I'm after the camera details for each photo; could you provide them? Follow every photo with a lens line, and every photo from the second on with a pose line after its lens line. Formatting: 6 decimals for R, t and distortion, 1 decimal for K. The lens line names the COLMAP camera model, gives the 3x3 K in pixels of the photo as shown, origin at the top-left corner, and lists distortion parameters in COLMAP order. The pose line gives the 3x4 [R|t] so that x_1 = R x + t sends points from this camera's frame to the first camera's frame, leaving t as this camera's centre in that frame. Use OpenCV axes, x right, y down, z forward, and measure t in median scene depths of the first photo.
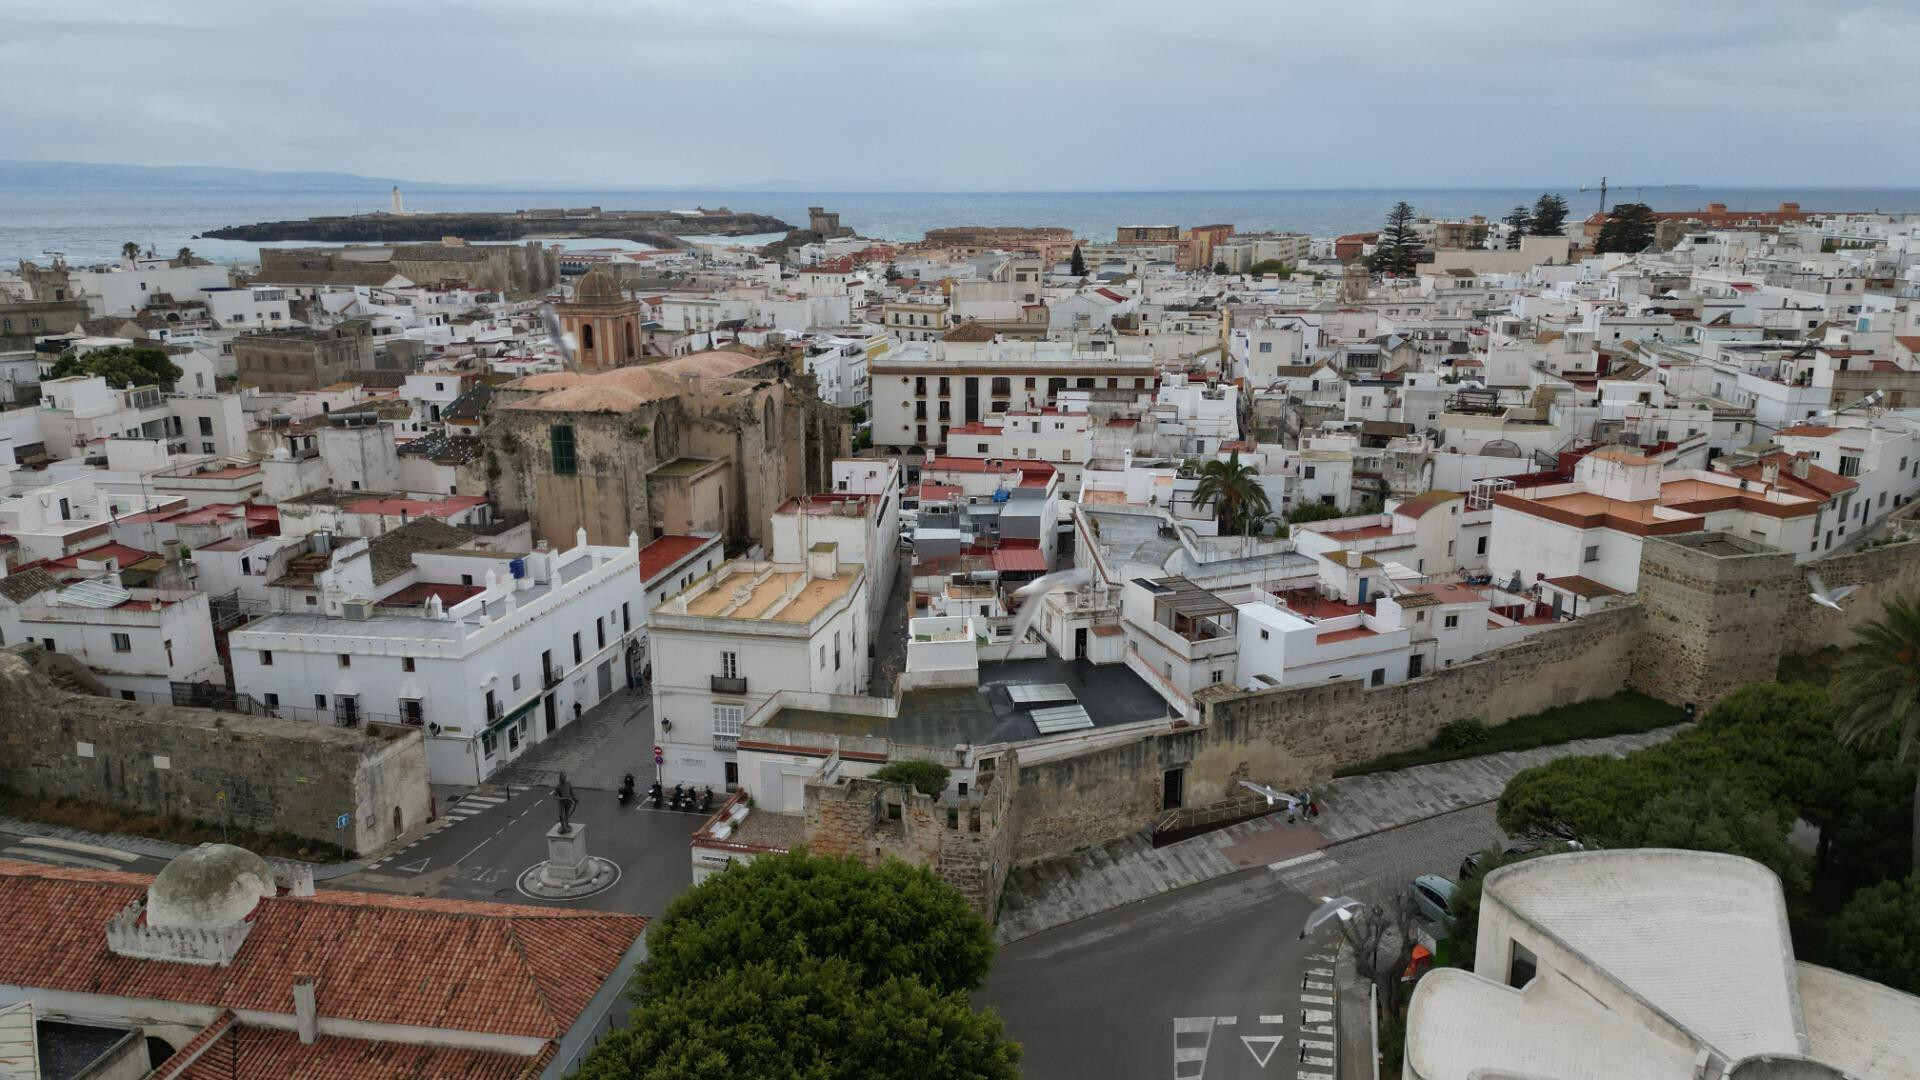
lens RADIAL K [[1343.4, 0, 953.2], [0, 1343.4, 550.9], [0, 0, 1]] dist [0.084142, -0.085311]
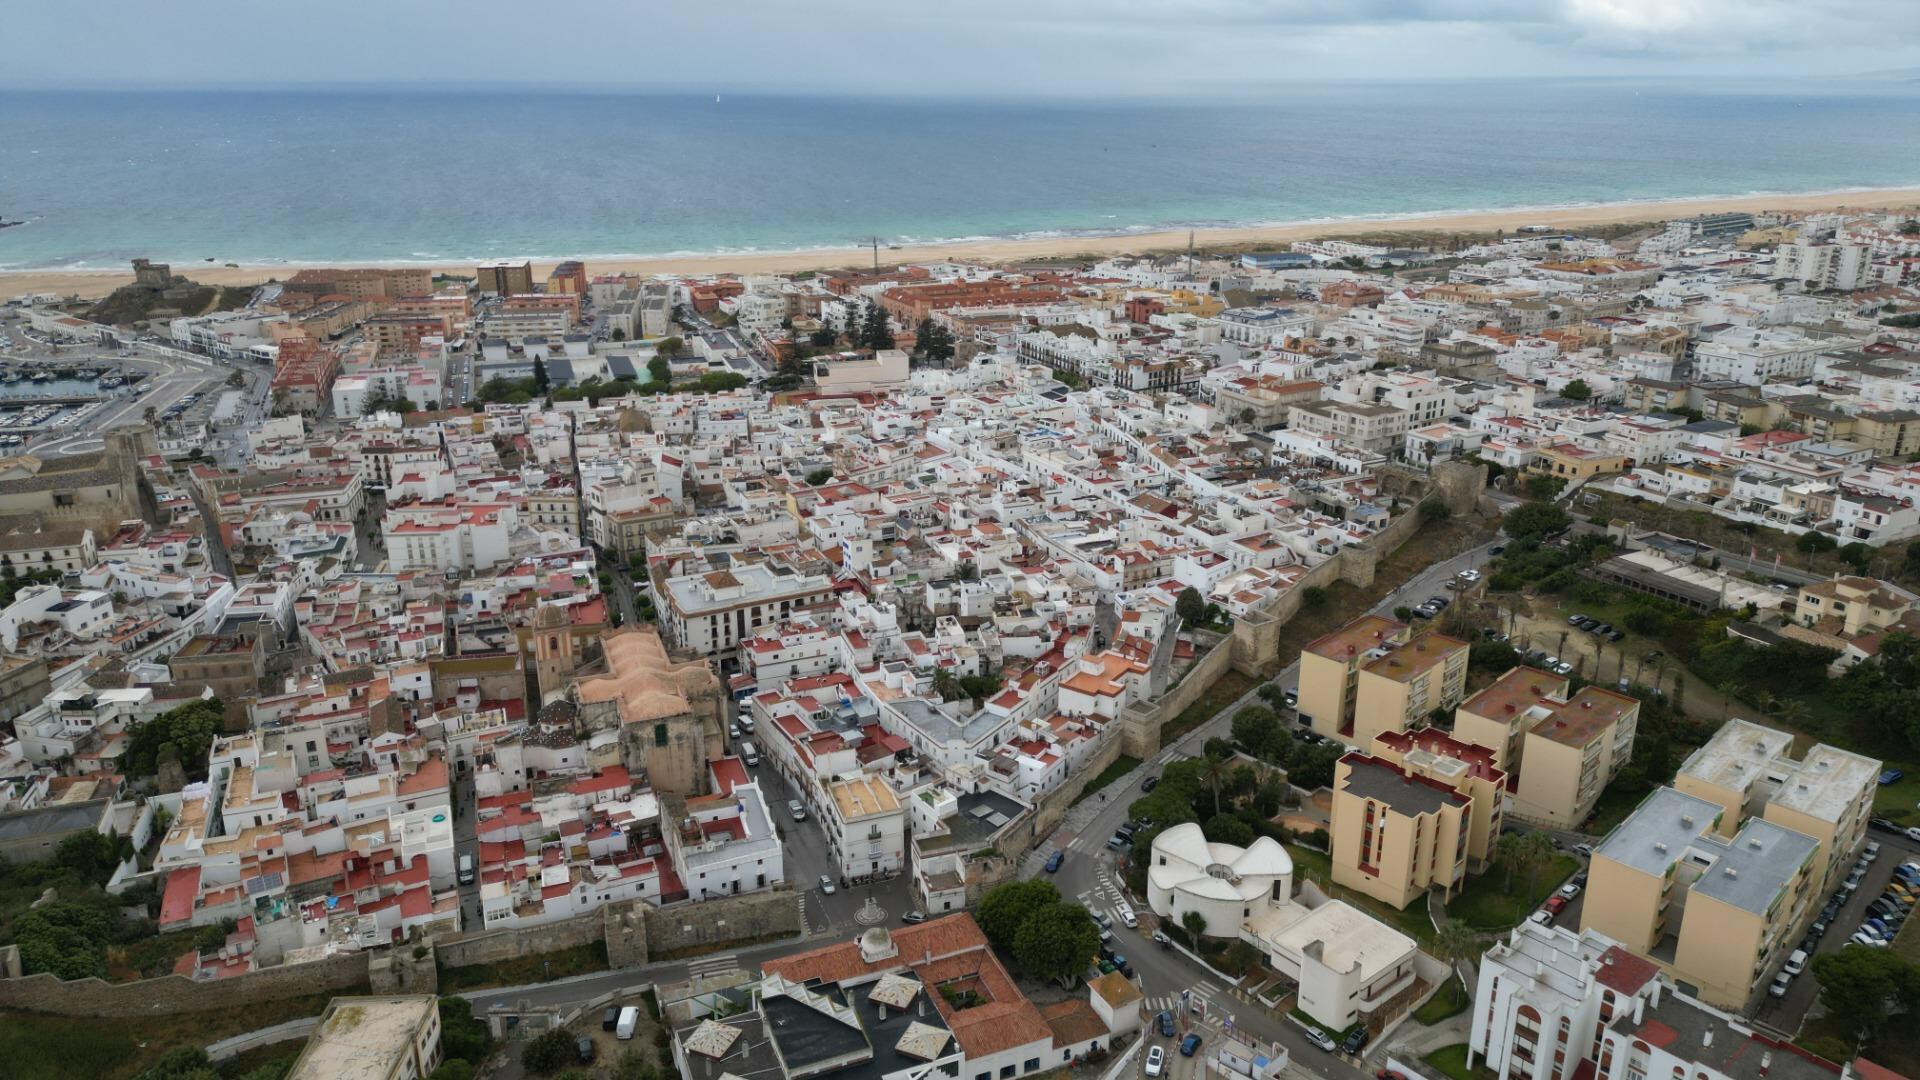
lens RADIAL K [[1343.4, 0, 955.9], [0, 1343.4, 550.5], [0, 0, 1]] dist [0.084142, -0.085311]
pose [[0.847235, -0.179019, 0.500146, -1.165621], [0.139180, 0.983422, 0.116233, -0.695249], [-0.512662, -0.028867, 0.858105, -1.305816]]
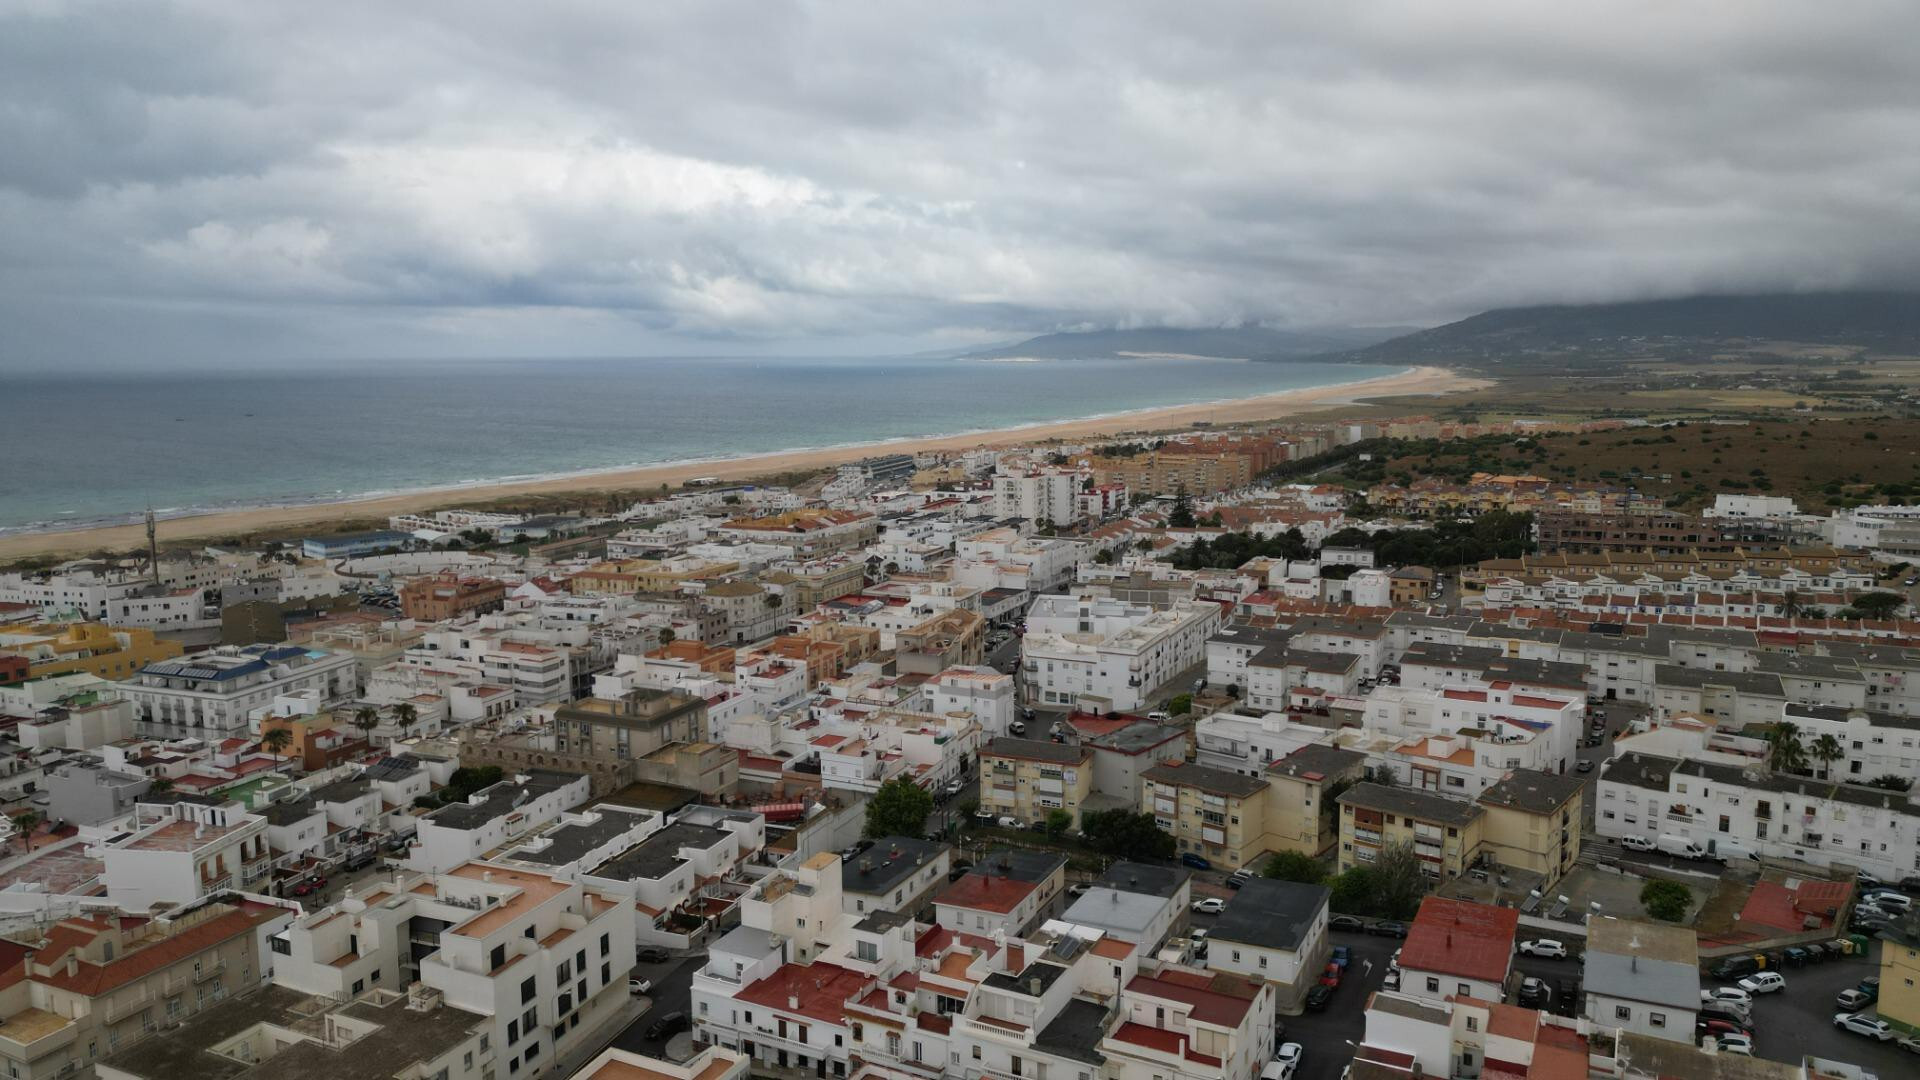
lens RADIAL K [[1343.4, 0, 957.6], [0, 1343.4, 495.7], [0, 0, 1]] dist [0.084142, -0.085311]
pose [[0.407364, -0.104068, 0.907317, 1.374122], [0.244935, 0.969539, 0.001235, -0.824740], [-0.879808, 0.221731, 0.420445, 0.642833]]
